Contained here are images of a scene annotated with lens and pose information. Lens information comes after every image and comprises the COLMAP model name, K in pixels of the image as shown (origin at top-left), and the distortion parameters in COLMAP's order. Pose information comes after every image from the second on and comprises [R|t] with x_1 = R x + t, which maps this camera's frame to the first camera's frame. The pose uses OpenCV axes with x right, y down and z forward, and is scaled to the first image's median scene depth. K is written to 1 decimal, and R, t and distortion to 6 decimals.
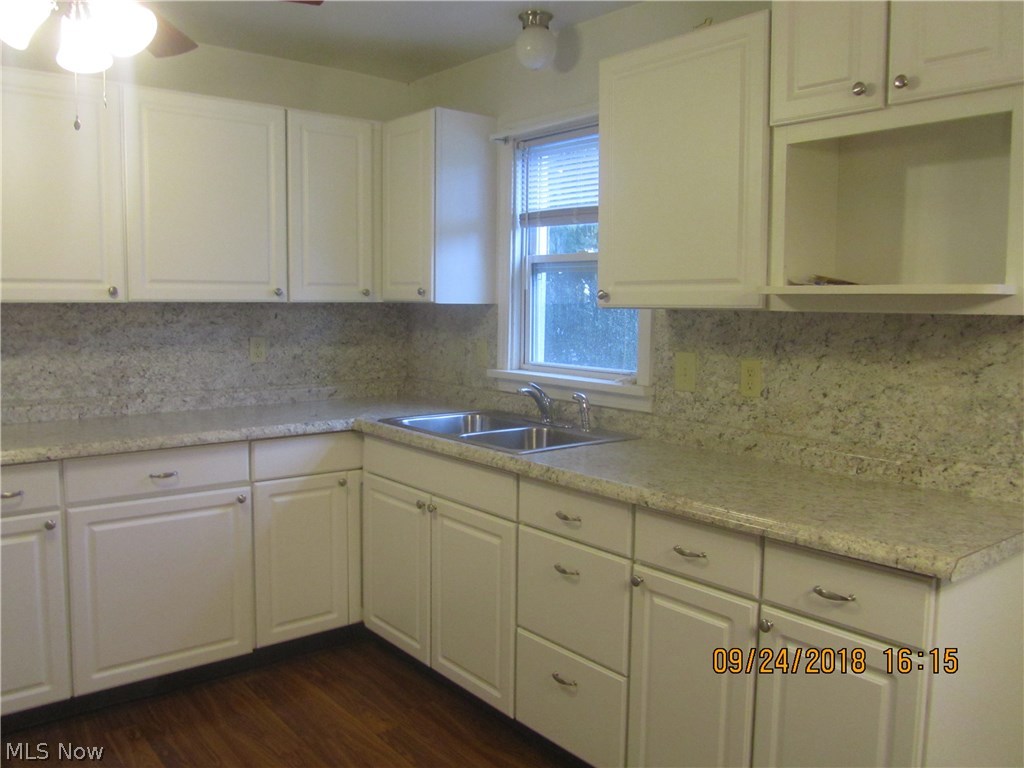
lens RADIAL K [[831.3, 0, 511.1], [0, 831.3, 380.1], [0, 0, 1]] dist [-0.059436, -0.011483]
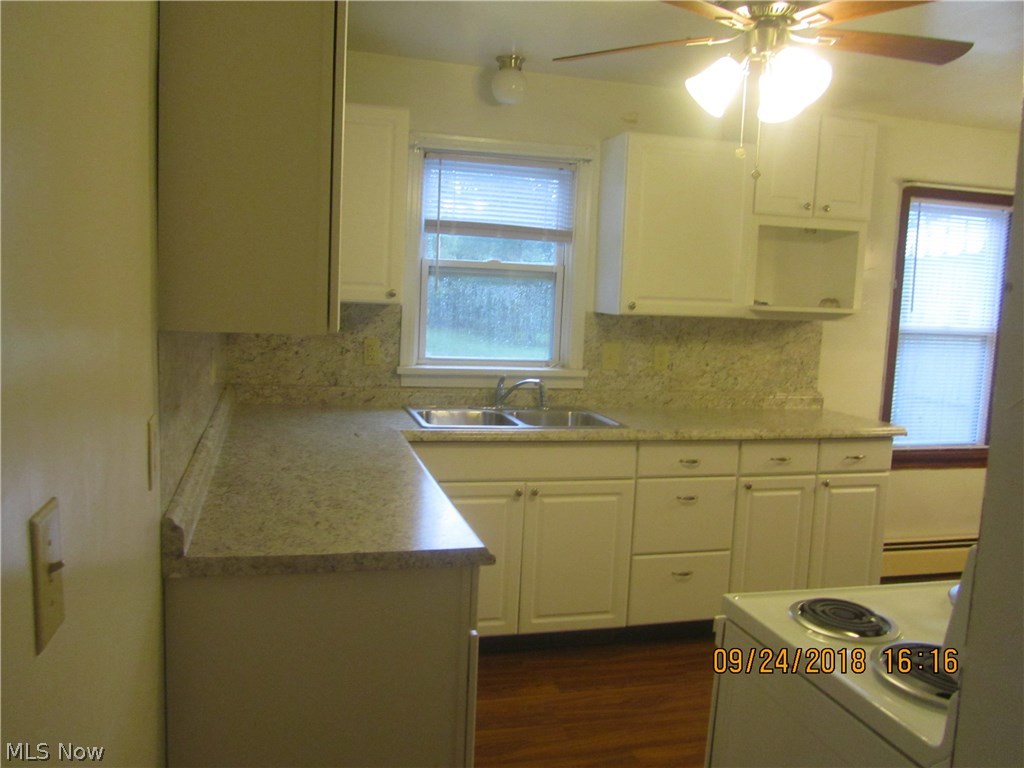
lens RADIAL K [[831.3, 0, 512.4], [0, 831.3, 388.2], [0, 0, 1]] dist [-0.059436, -0.011483]
pose [[0.409860, -0.105293, 0.906051, -1.258223], [0.048635, 0.994425, 0.093562, -0.106304], [-0.910851, 0.005719, 0.412695, 0.621802]]
